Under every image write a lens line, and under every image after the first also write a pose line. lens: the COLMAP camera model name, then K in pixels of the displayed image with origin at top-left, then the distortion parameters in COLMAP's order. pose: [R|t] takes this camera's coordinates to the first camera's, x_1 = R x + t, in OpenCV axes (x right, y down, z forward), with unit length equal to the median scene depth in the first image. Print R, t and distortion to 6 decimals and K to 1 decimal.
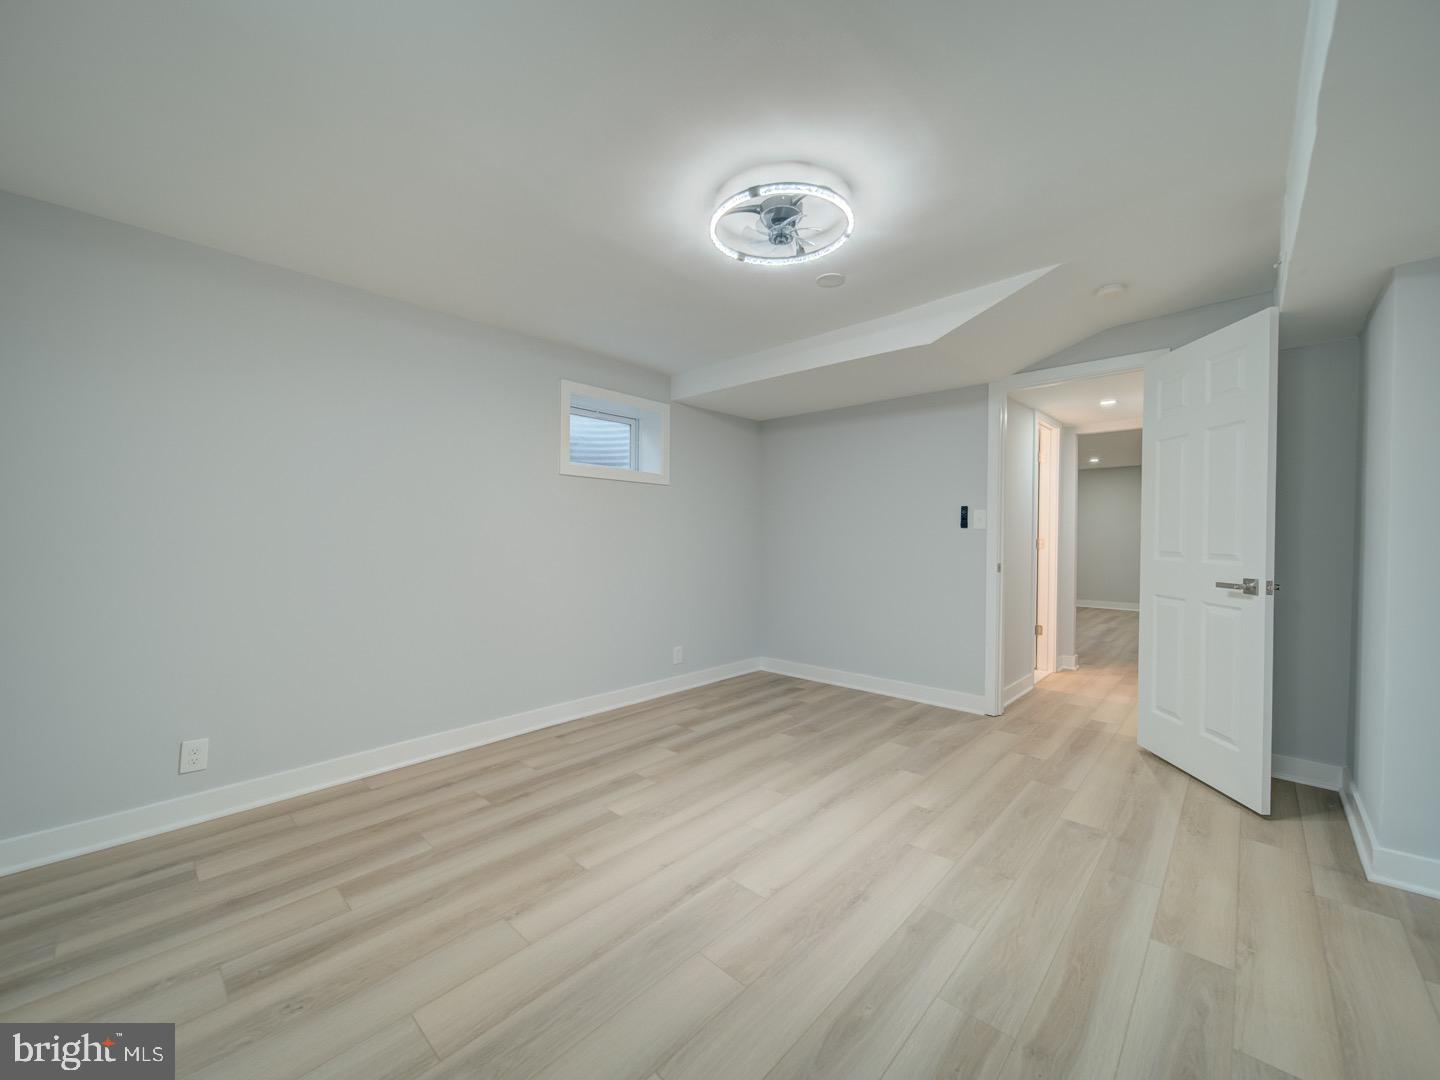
lens RADIAL K [[567.8, 0, 725.1], [0, 567.8, 542.1], [0, 0, 1]] dist [0.000140, -0.000131]
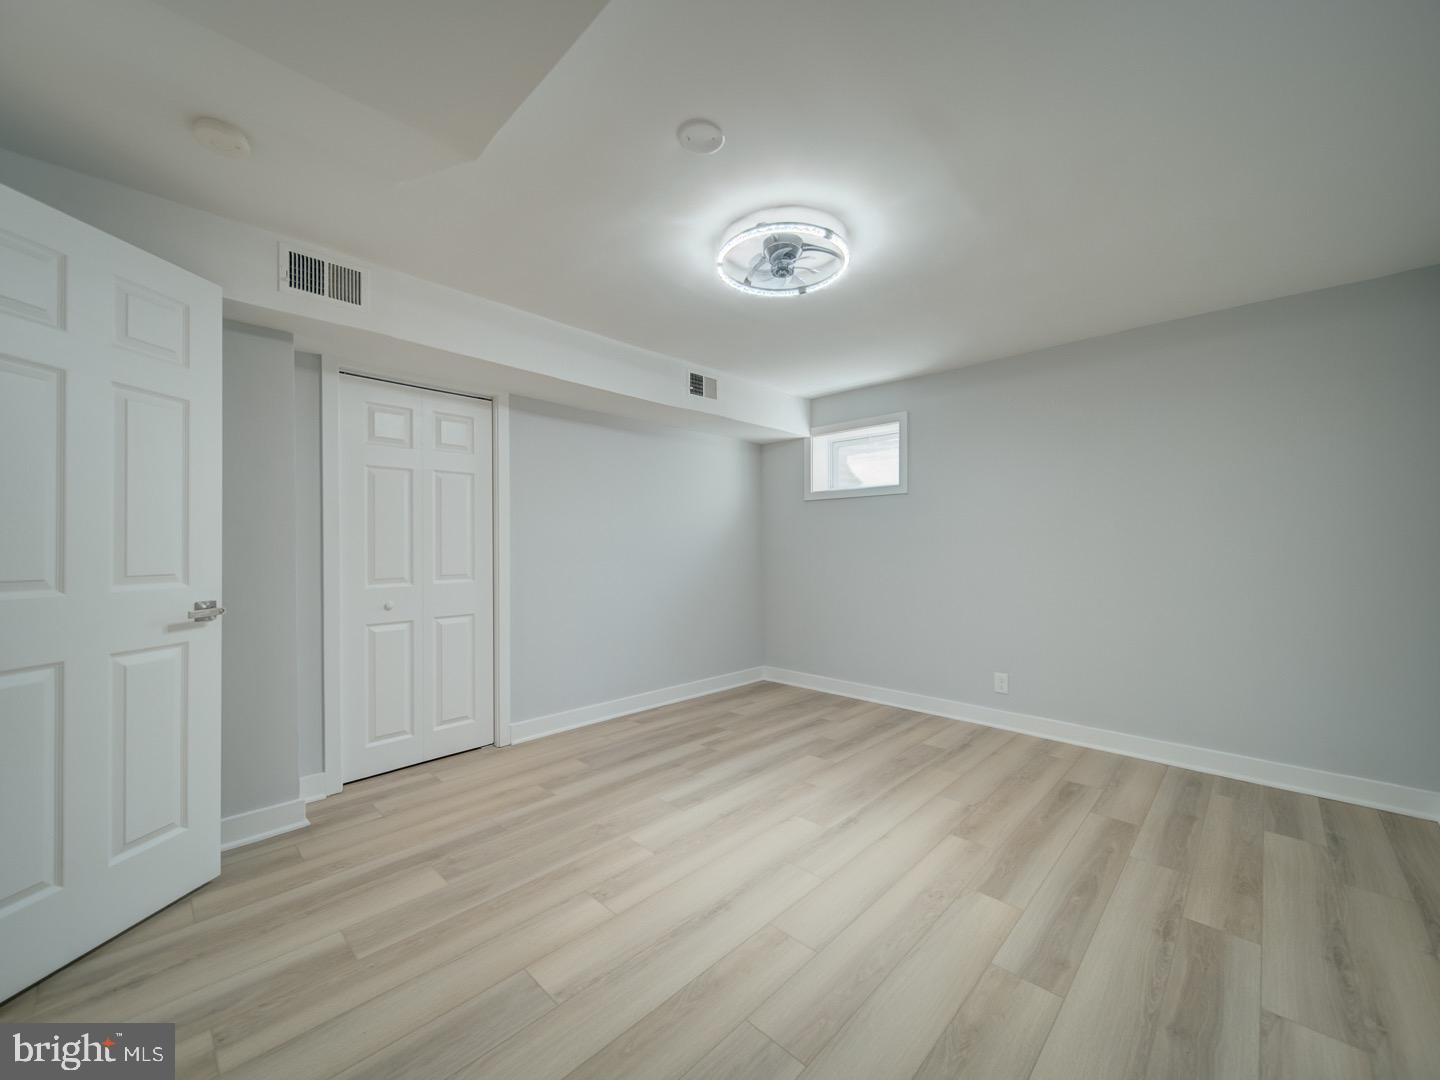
lens RADIAL K [[567.8, 0, 725.1], [0, 567.8, 542.1], [0, 0, 1]] dist [0.000140, -0.000131]
pose [[-0.999876, 0.001423, 0.015696, 0.184626], [0.001428, 0.999999, 0.000293, -0.020423], [-0.015695, 0.000316, -0.999877, 2.008482]]
